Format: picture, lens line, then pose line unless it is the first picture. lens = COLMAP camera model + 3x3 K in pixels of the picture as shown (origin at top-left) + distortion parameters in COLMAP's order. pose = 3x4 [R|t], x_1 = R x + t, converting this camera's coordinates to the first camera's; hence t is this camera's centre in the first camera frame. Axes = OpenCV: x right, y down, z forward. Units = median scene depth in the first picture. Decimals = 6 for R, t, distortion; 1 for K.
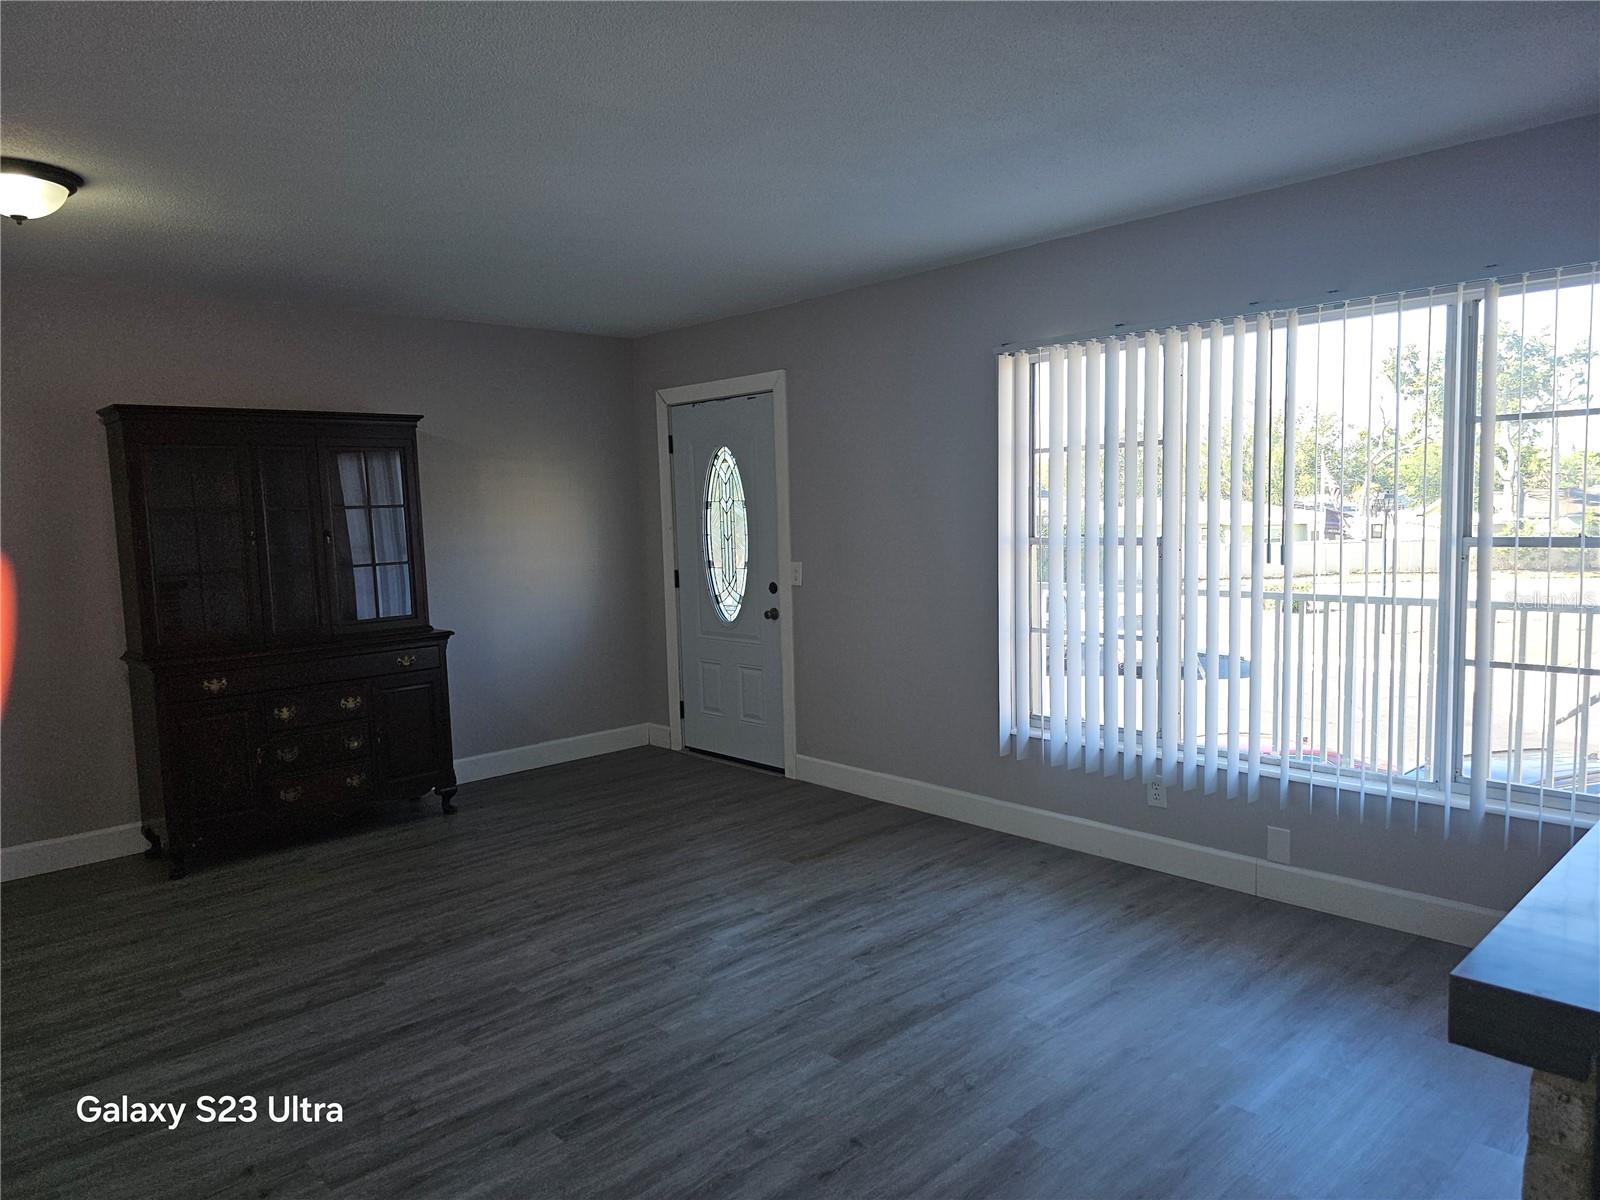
lens RADIAL K [[1069.2, 0, 795.5], [0, 1069.2, 587.6], [0, 0, 1]] dist [0.057100, -0.047515]
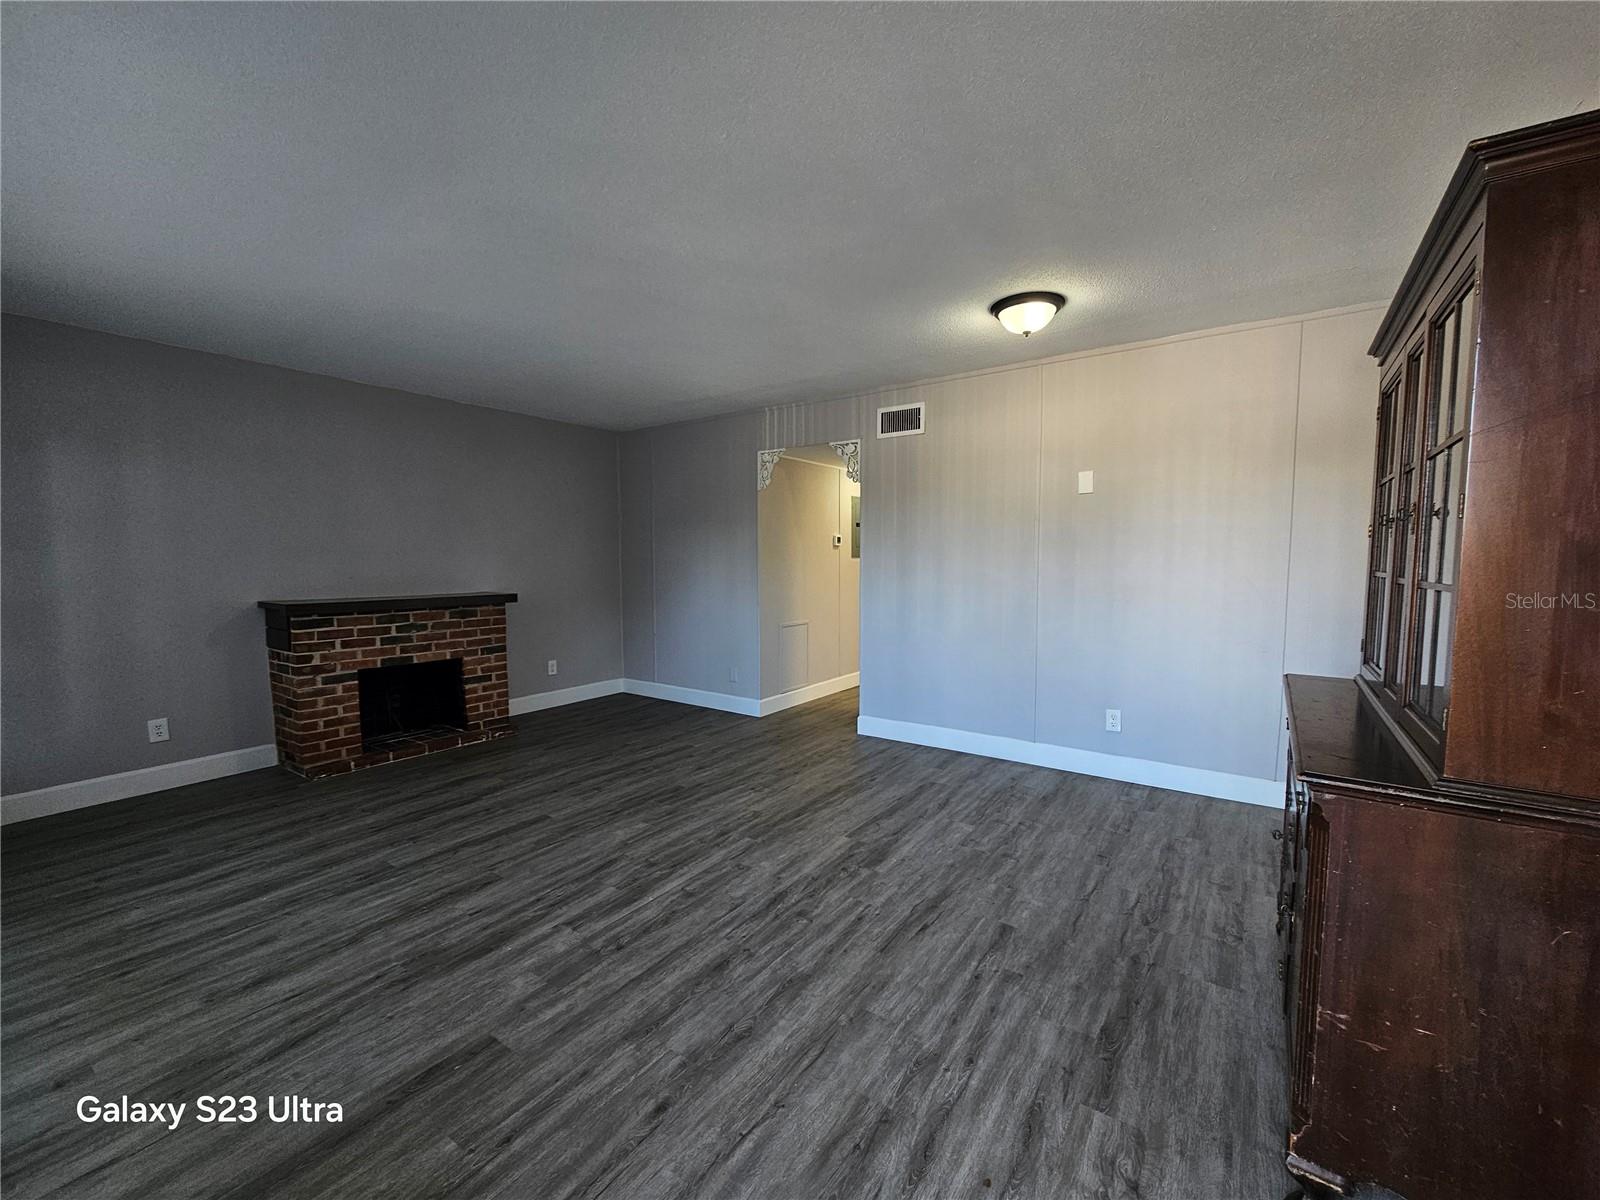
lens RADIAL K [[658.7, 0, 802.6], [0, 658.7, 601.9], [0, 0, 1]] dist [-0.000635, -0.001085]
pose [[-0.979803, 0.044913, -0.194858, -0.140408], [0.015738, 0.988748, 0.148763, -0.074584], [0.199347, 0.142692, -0.969484, 1.585350]]
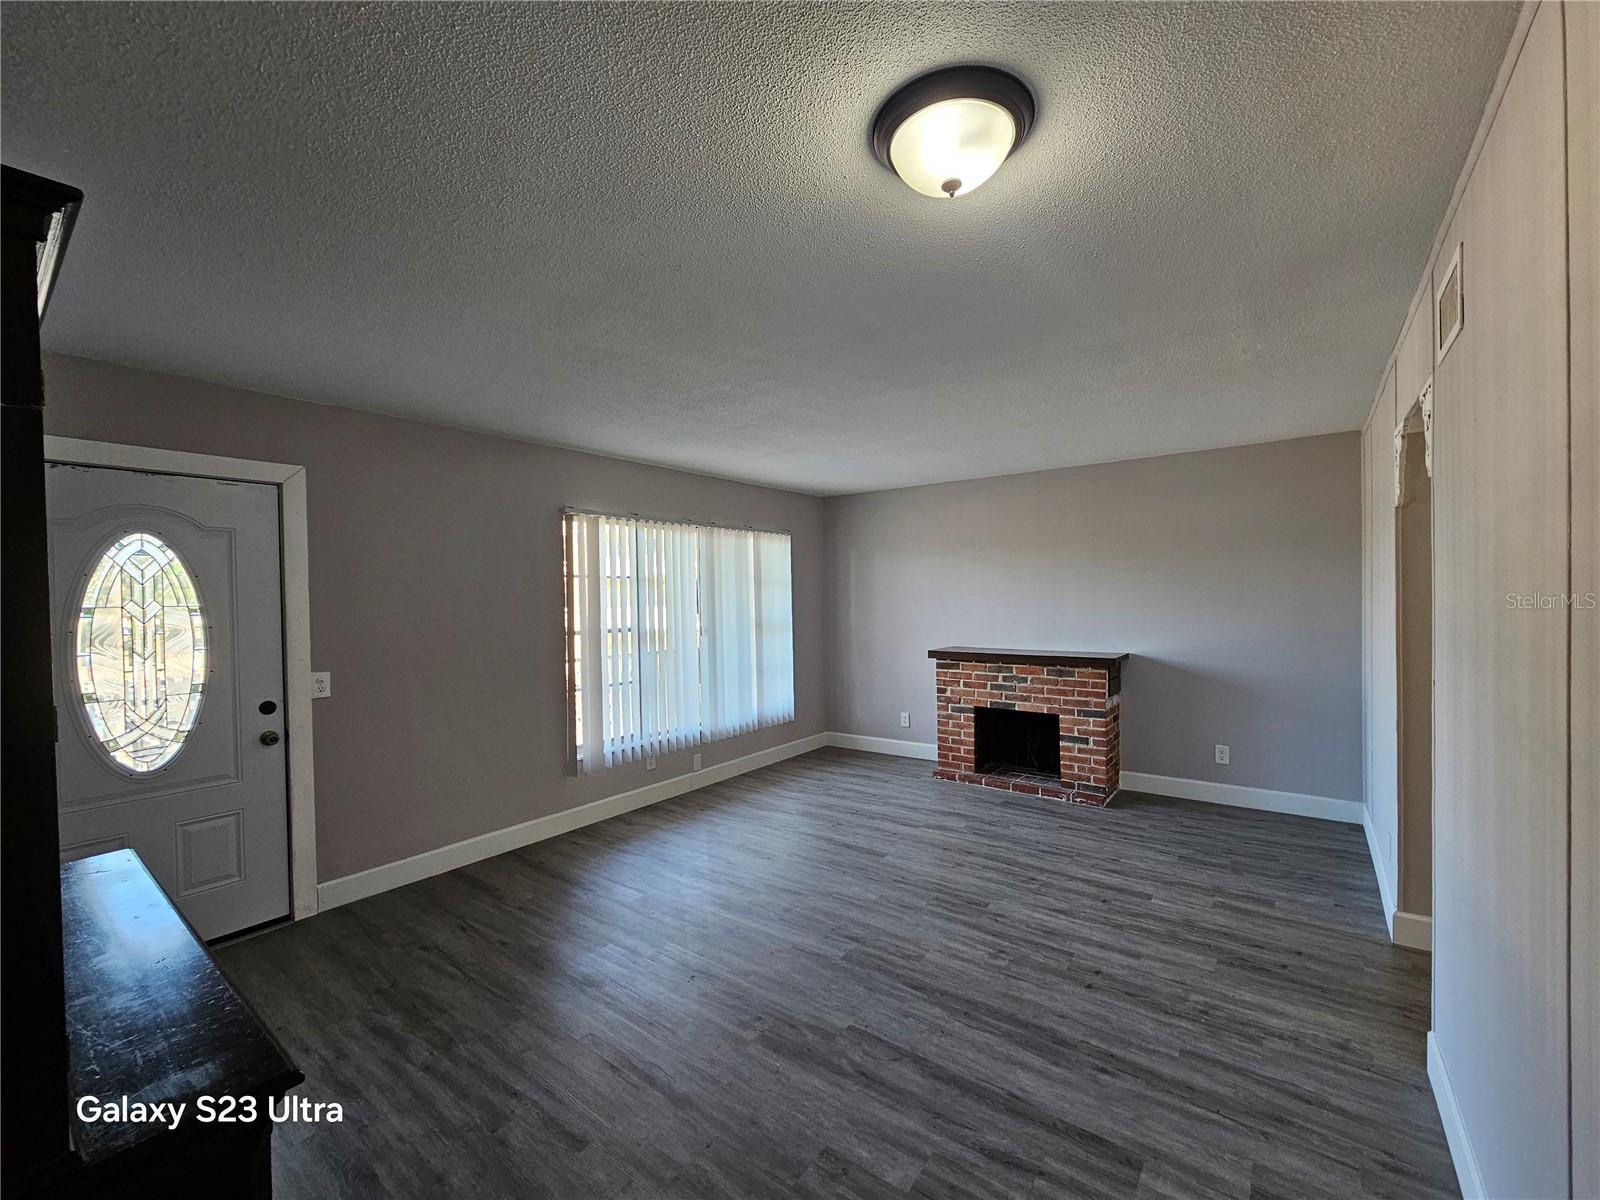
lens RADIAL K [[653.6, 0, 803.7], [0, 653.6, 604.2], [0, 0, 1]] dist [-0.001728, 0.000298]
pose [[-0.161631, 0.018851, 0.986671, -0.909715], [0.097931, 0.995189, -0.002971, -0.058243], [-0.981980, 0.096146, -0.162700, 0.974094]]
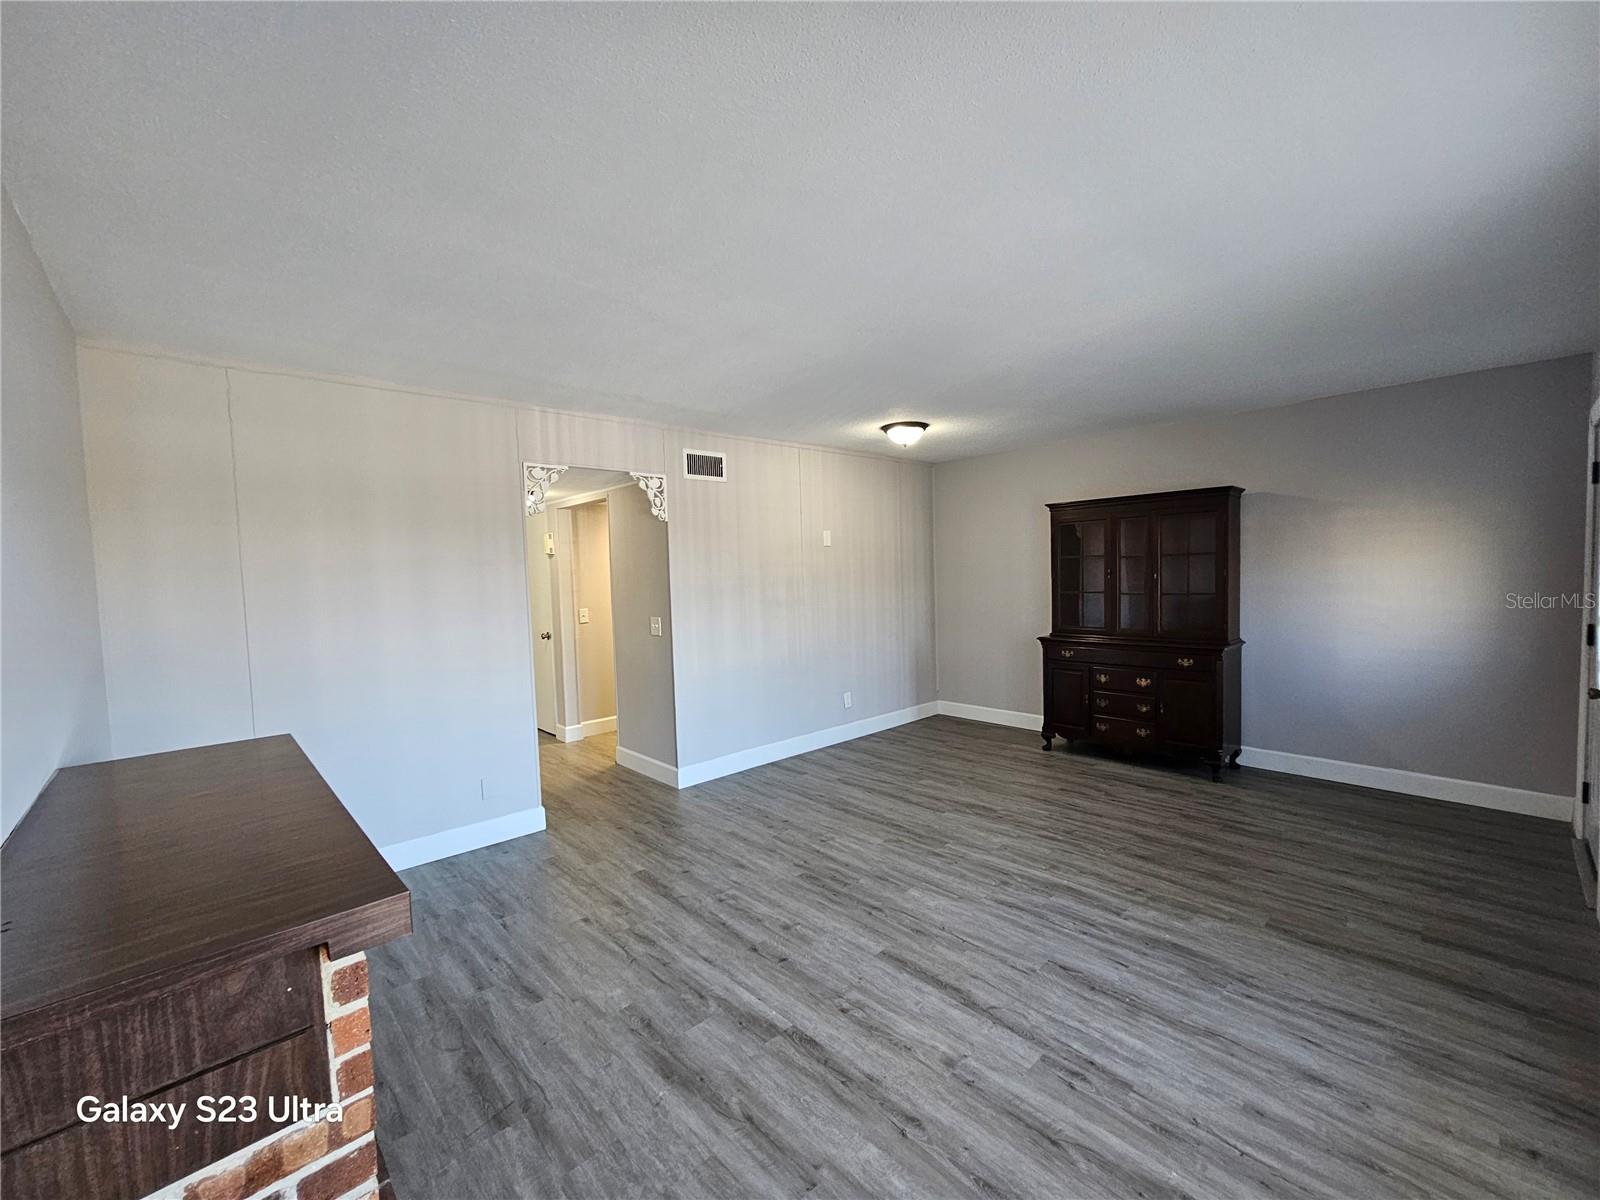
lens RADIAL K [[656.3, 0, 804.8], [0, 656.3, 596.8], [0, 0, 1]] dist [-0.001763, 0.000105]
pose [[-0.000125, 0.072301, -0.997383, 0.650552], [-0.049520, 0.996159, 0.072219, -0.073675], [0.998773, 0.049400, 0.003456, 0.640886]]
